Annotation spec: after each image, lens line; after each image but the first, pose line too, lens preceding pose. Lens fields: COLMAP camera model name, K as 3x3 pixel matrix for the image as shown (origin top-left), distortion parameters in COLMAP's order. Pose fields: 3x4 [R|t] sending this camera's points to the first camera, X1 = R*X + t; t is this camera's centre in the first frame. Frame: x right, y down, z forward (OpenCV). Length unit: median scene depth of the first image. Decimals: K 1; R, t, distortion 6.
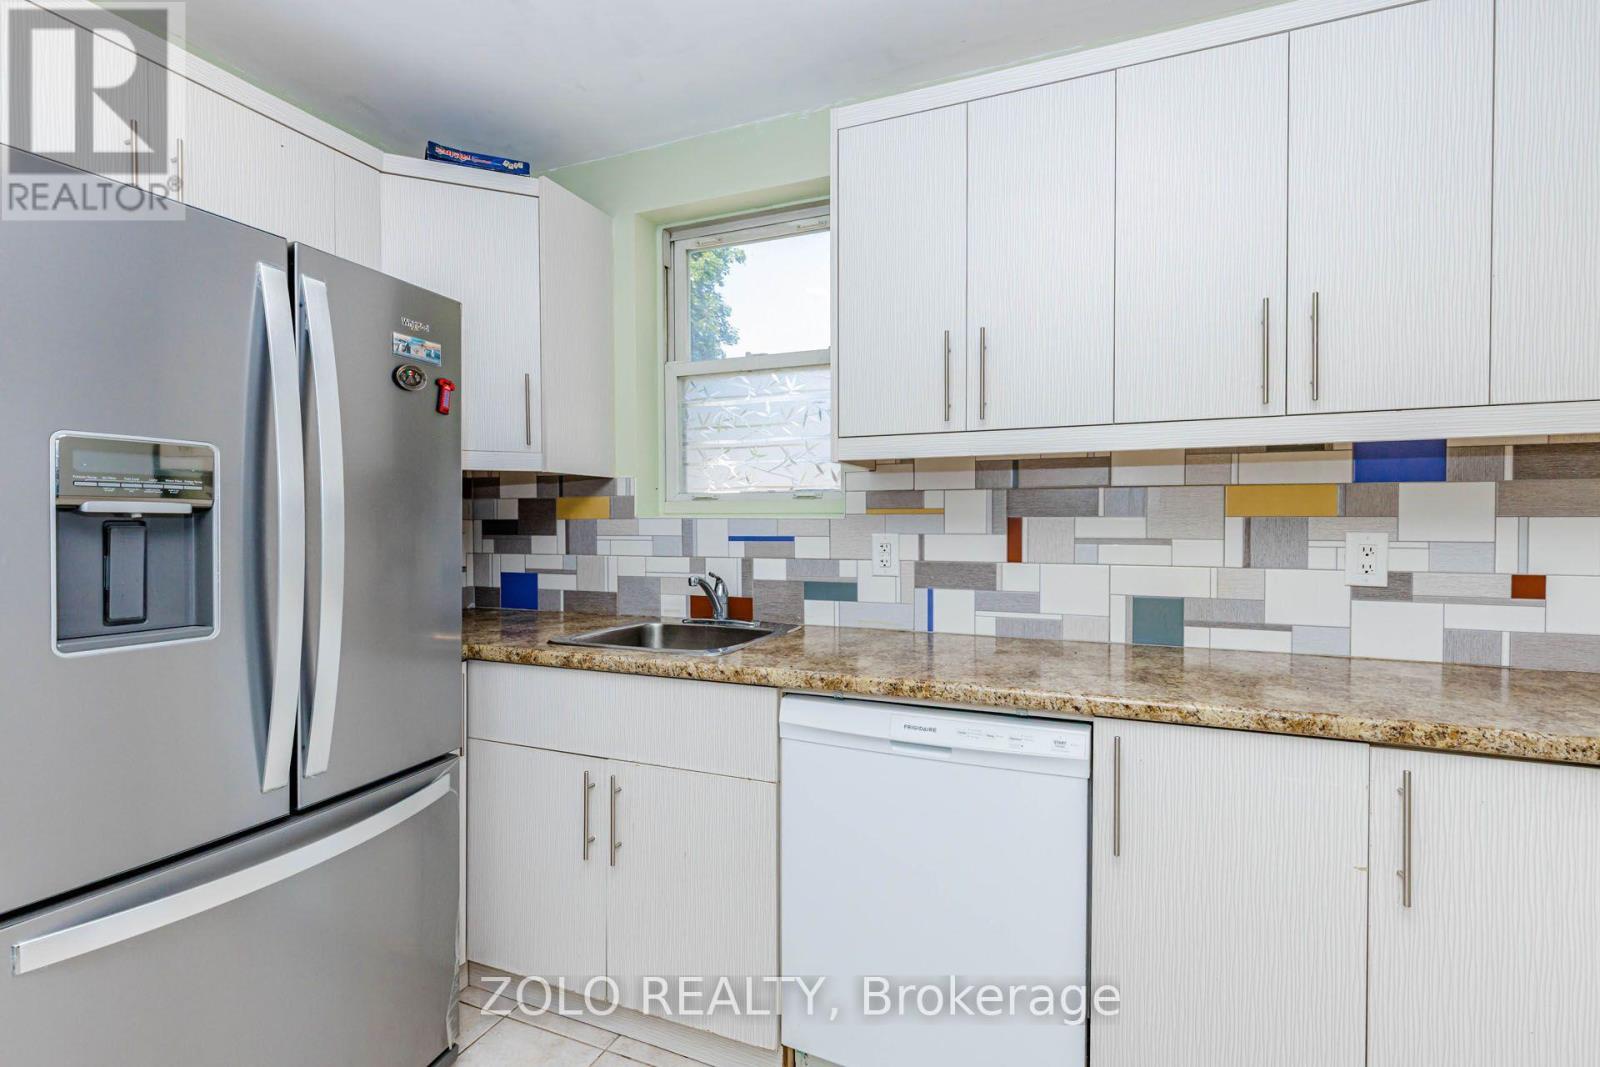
lens RADIAL K [[723.1, 0, 800.0], [0, 723.1, 533.5], [0, 0, 1]] dist [0.001552, -0.000126]
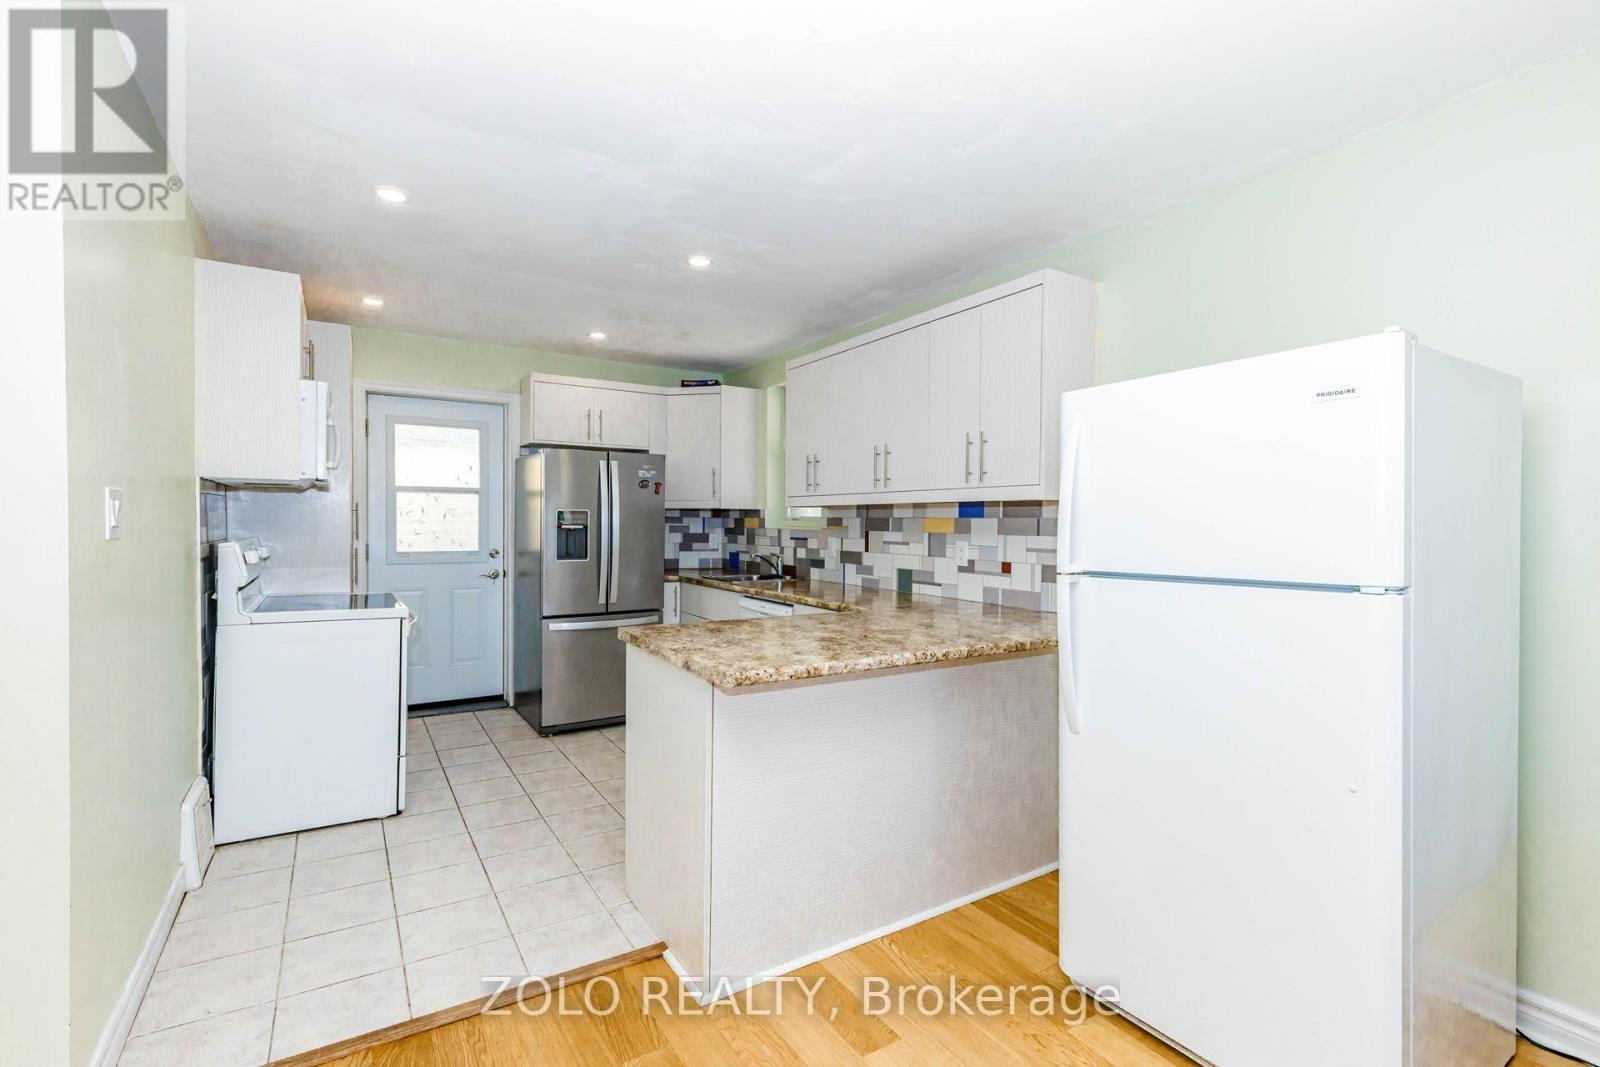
lens RADIAL K [[723.1, 0, 800.0], [0, 723.1, 533.5], [0, 0, 1]] dist [0.001552, -0.000126]
pose [[0.810550, 0.016687, -0.585431, 1.455195], [-0.016785, 0.999845, 0.005260, -0.024021], [0.585428, 0.005563, 0.810705, -0.901519]]
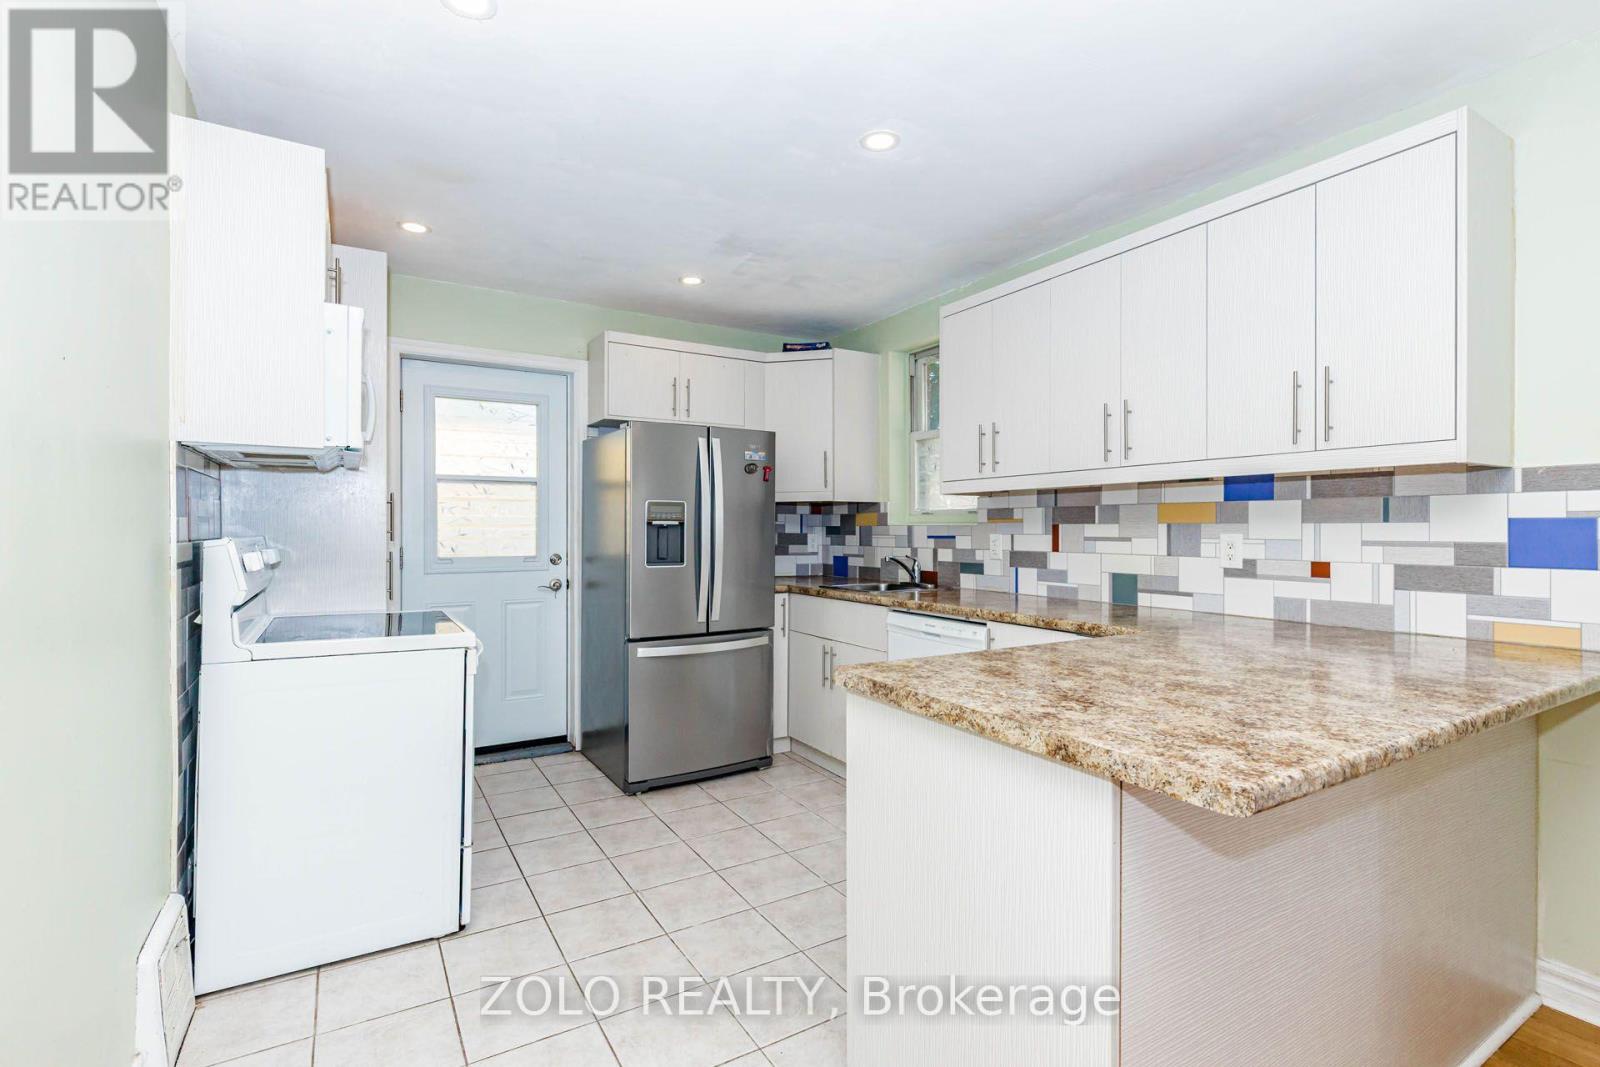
lens RADIAL K [[741.2, 0, 806.0], [0, 741.2, 530.5], [0, 0, 1]] dist [0.001559, 0.000241]
pose [[0.801588, 0.000771, -0.597876, 0.883903], [-0.008295, 0.999917, -0.009831, 0.013654], [0.597819, 0.012840, 0.801528, -0.715923]]
